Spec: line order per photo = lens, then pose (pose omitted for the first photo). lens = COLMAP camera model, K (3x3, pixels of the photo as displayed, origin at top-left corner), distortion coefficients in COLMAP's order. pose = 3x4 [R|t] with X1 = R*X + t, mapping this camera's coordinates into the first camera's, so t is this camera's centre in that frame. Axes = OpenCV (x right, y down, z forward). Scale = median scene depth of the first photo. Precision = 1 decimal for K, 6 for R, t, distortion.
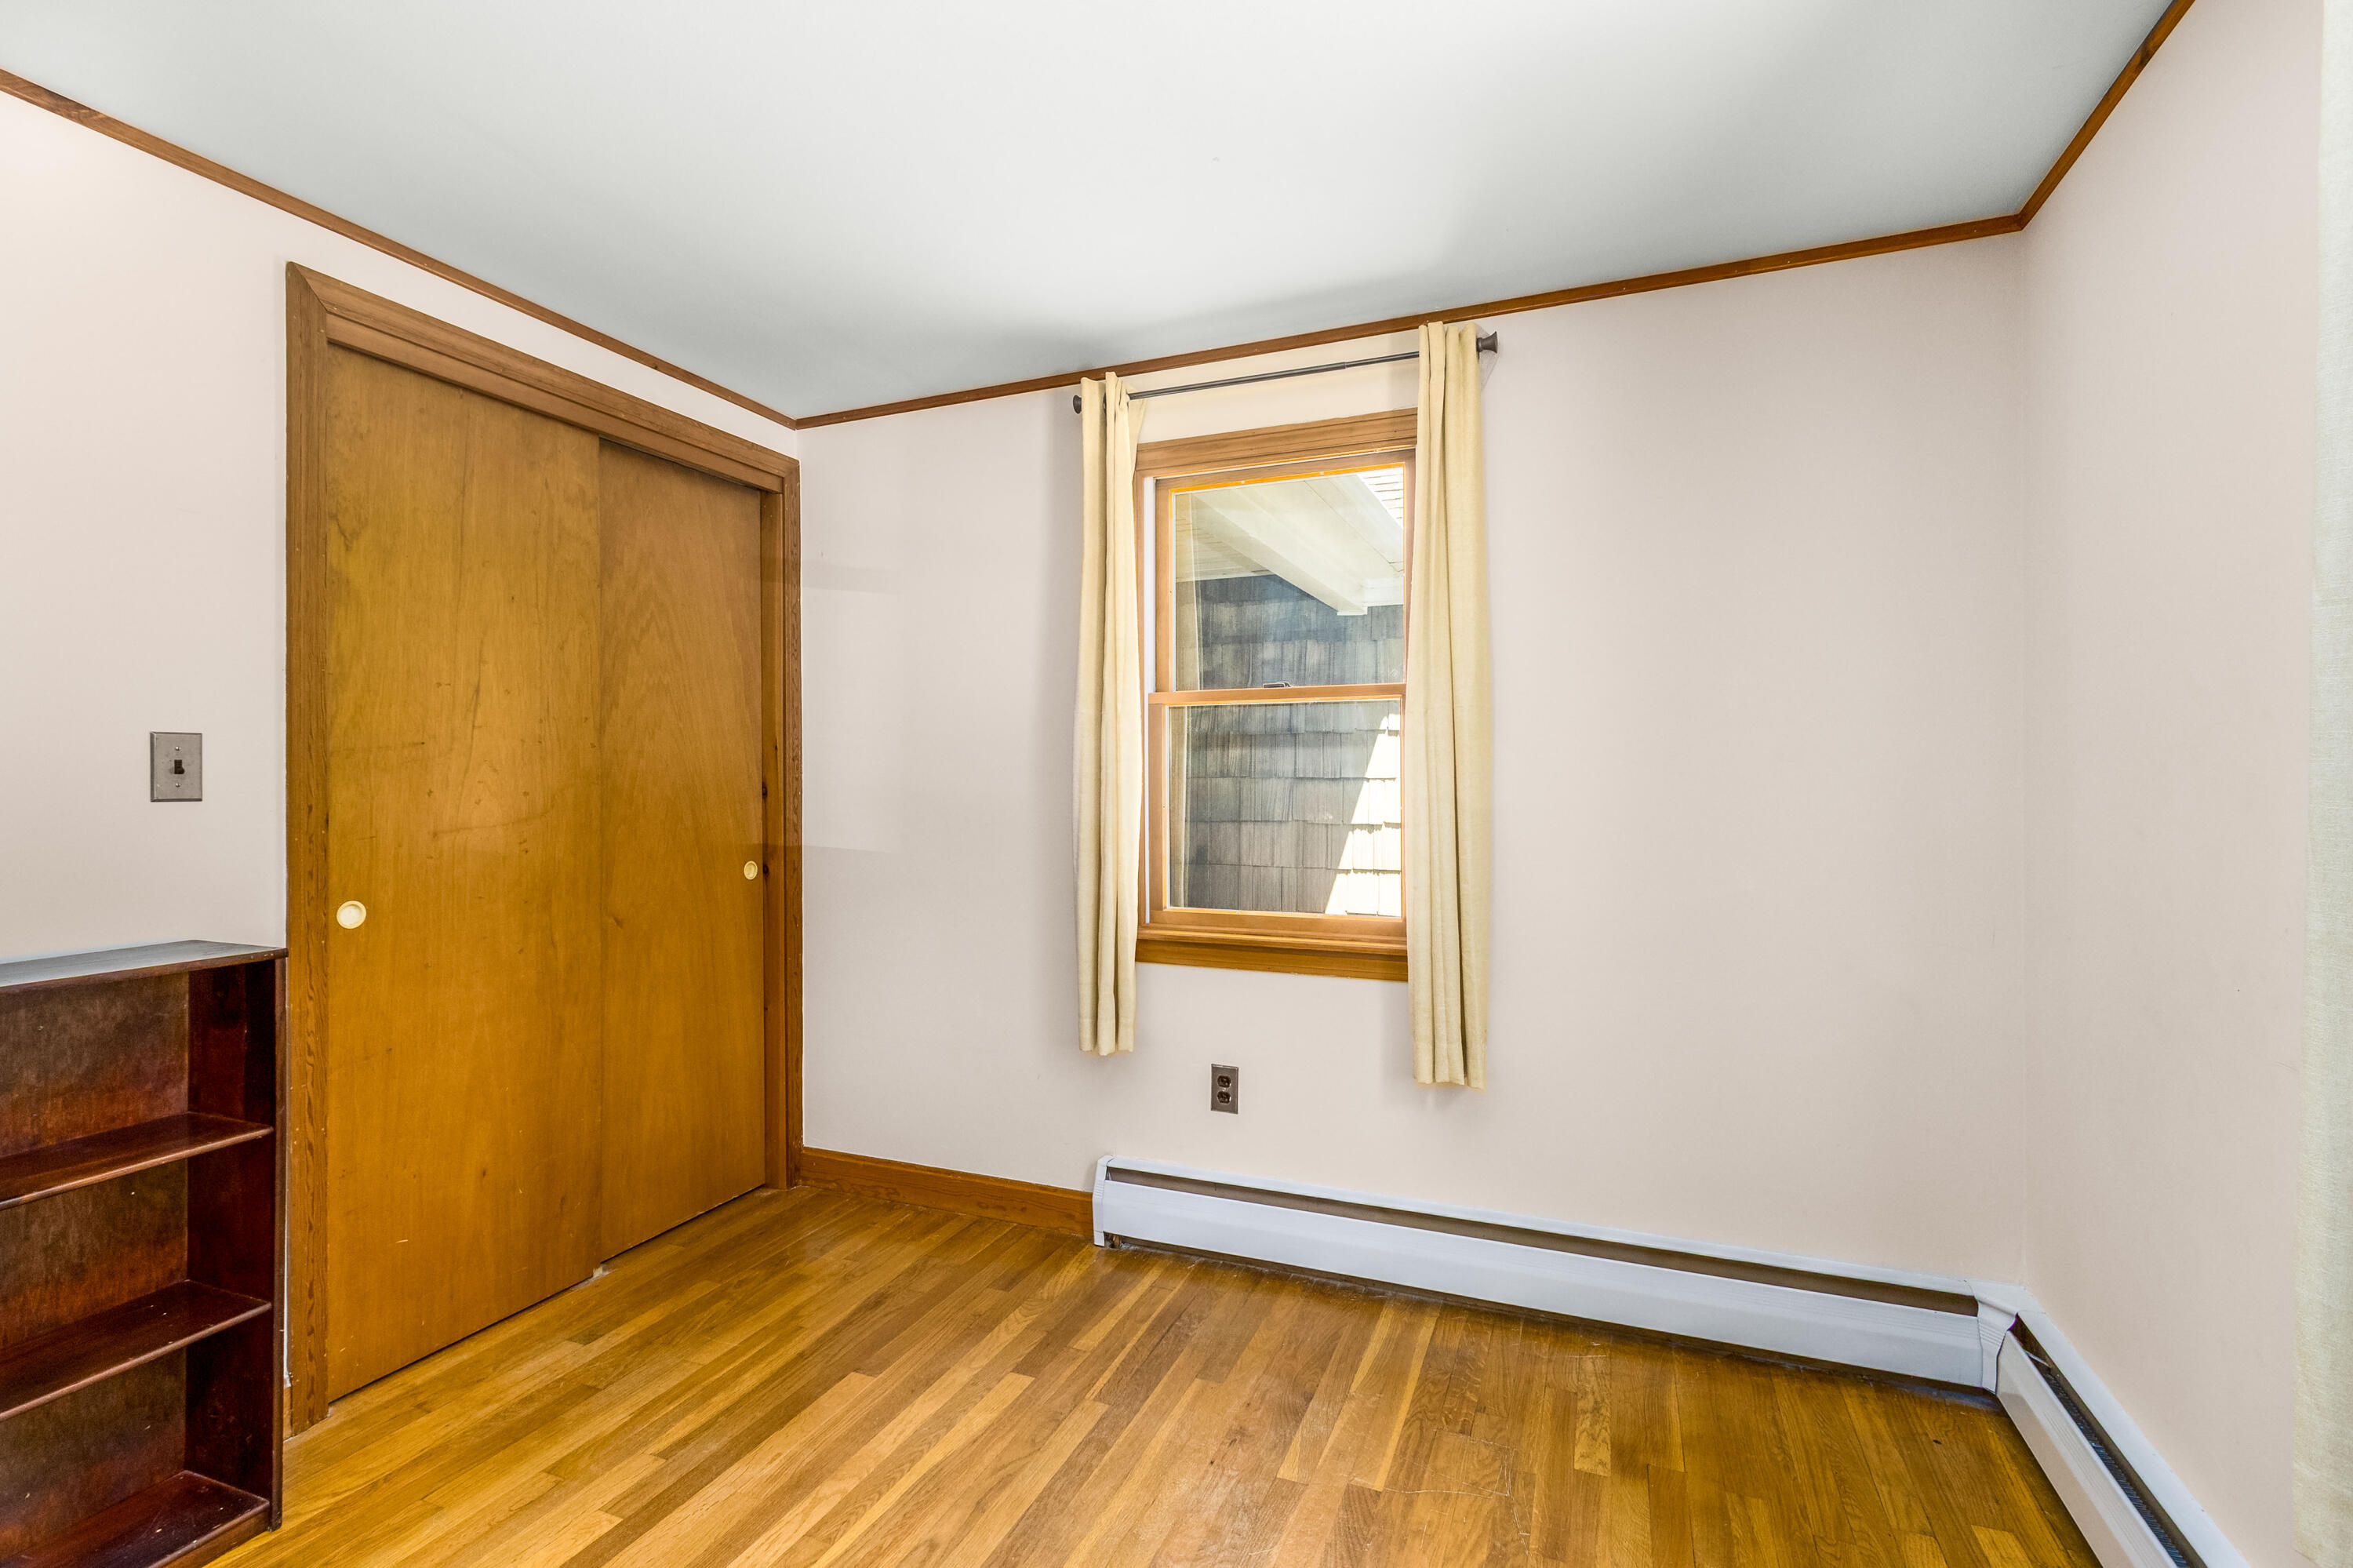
lens RADIAL K [[1106.5, 0, 1172.3], [0, 1106.5, 771.9], [0, 0, 1]] dist [0.002716, 0.000296]
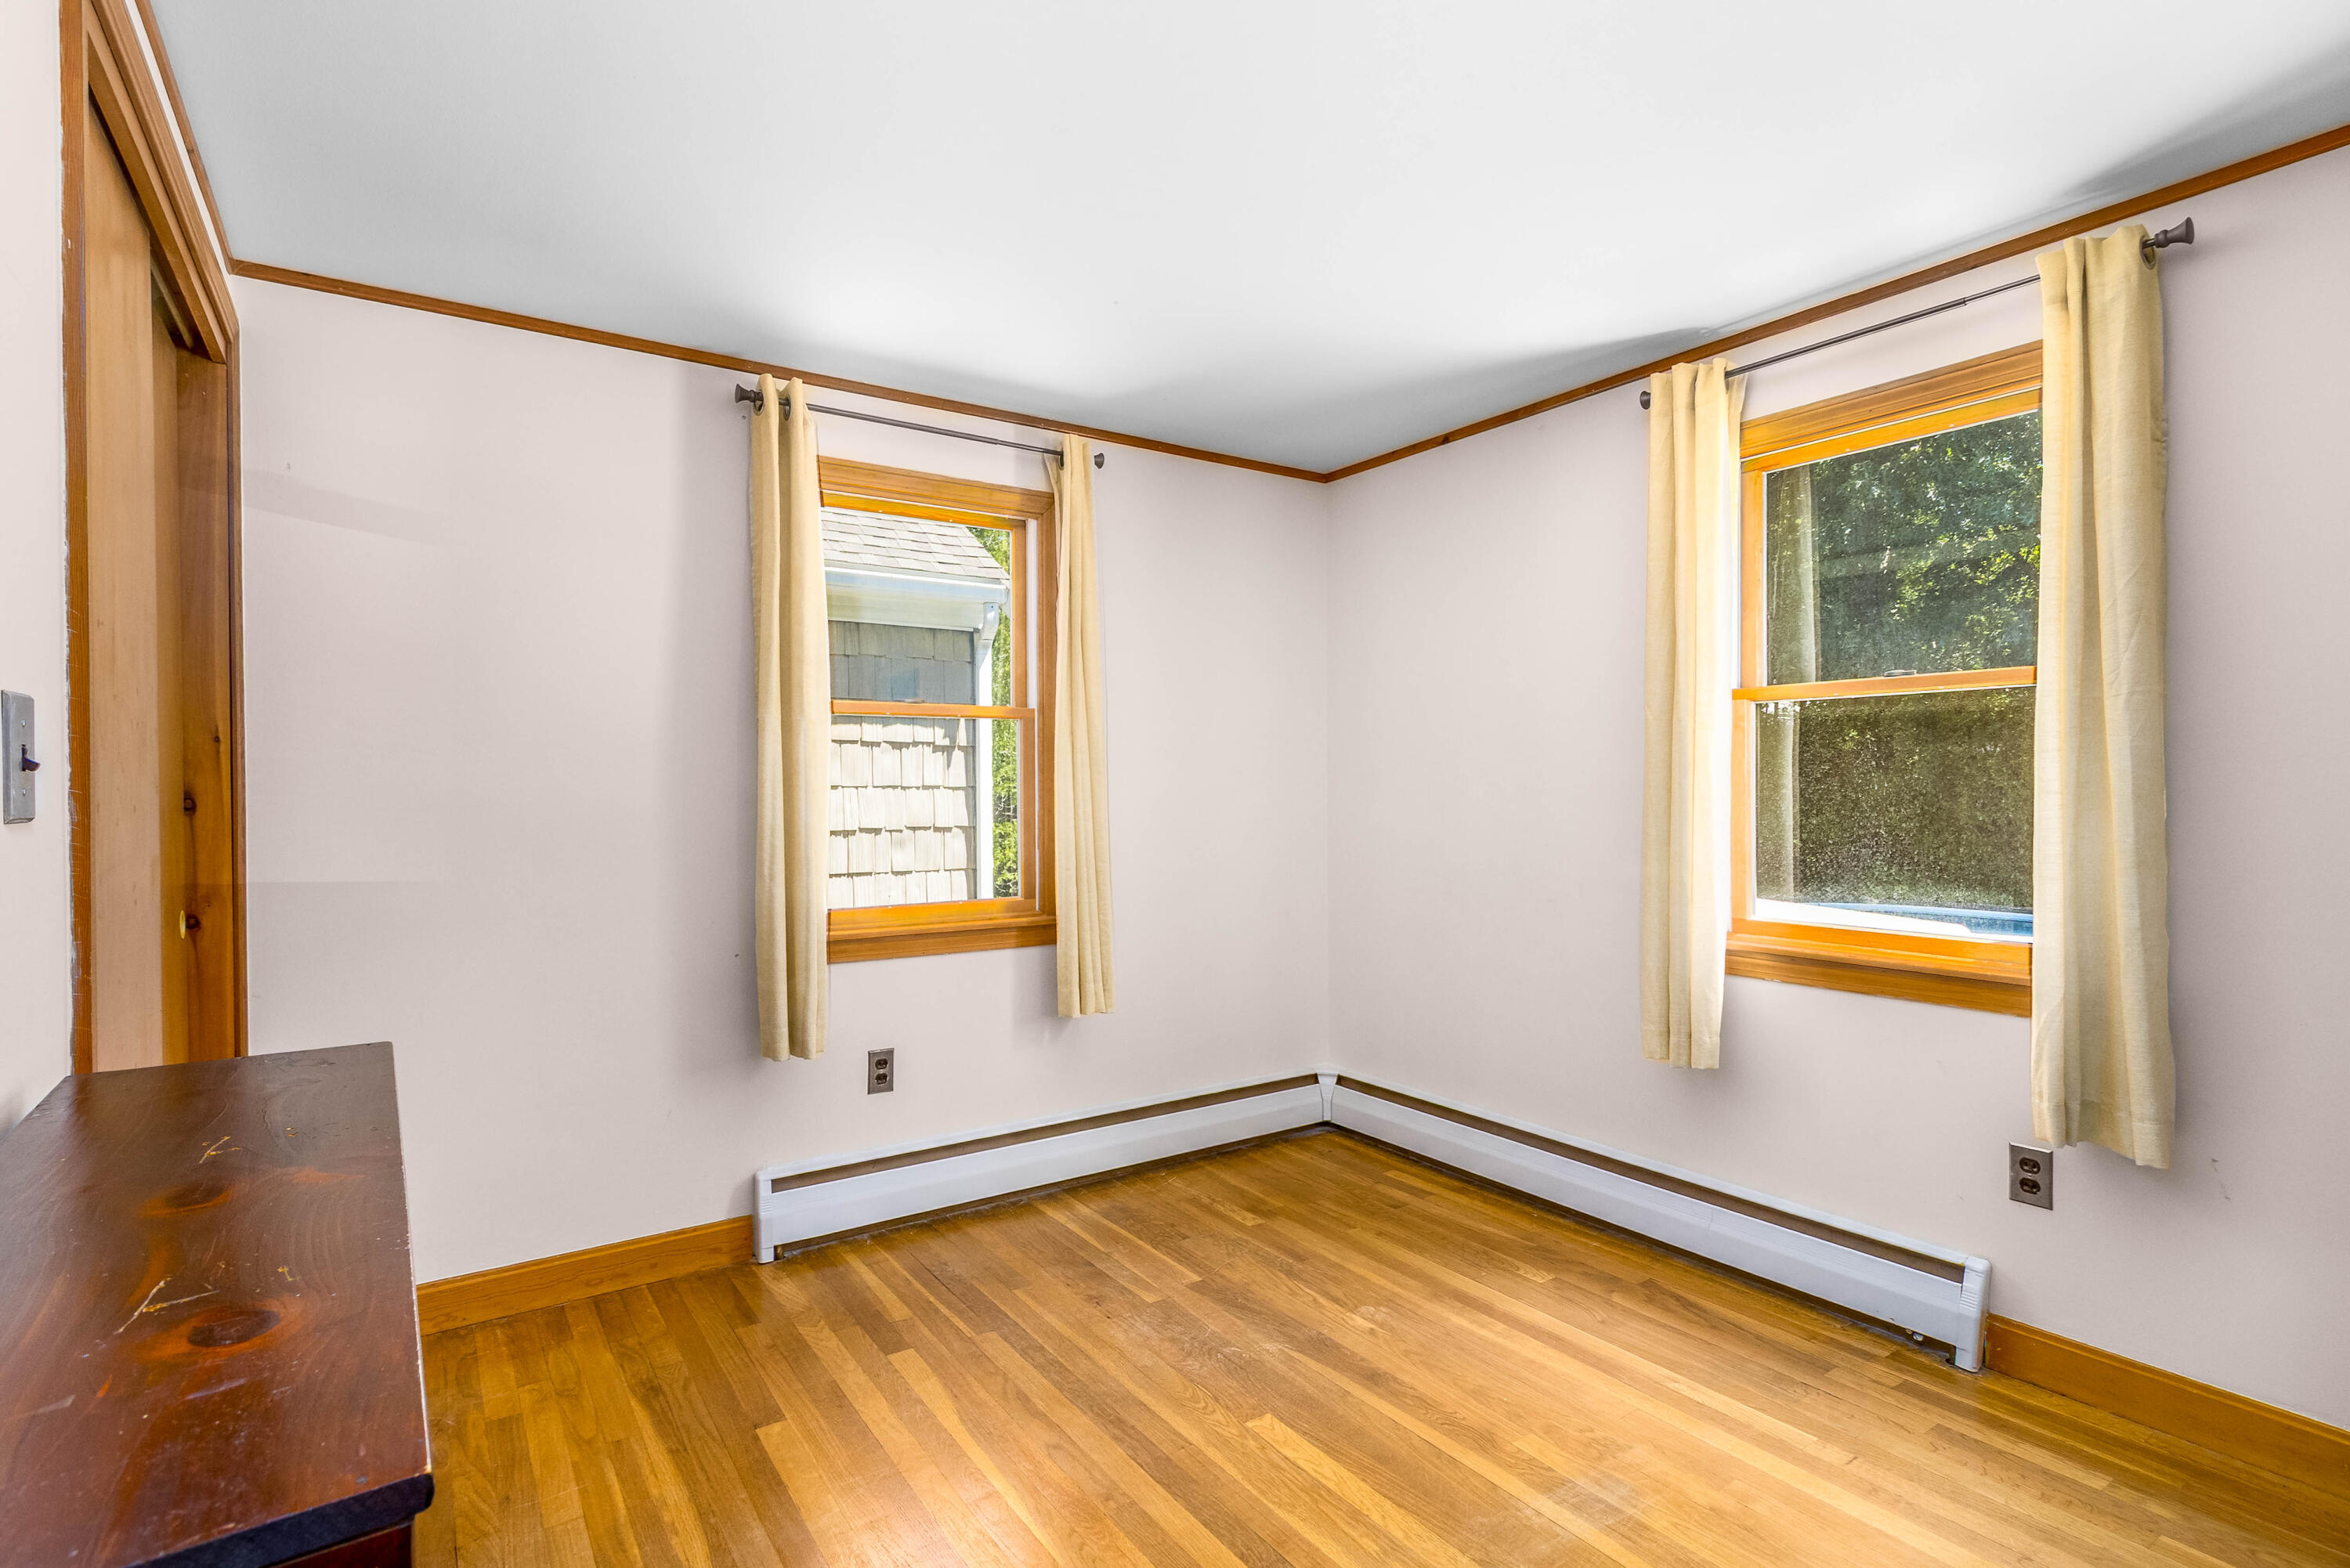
lens RADIAL K [[1101.2, 0, 1175.0], [0, 1101.2, 784.0], [0, 0, 1]] dist [0.000755, 0.000006]
pose [[0.548048, 0.000994, 0.836446, -0.783999], [0.000700, 0.999998, -0.001646, 0.008626], [-0.836447, 0.001488, 0.548046, 0.190449]]
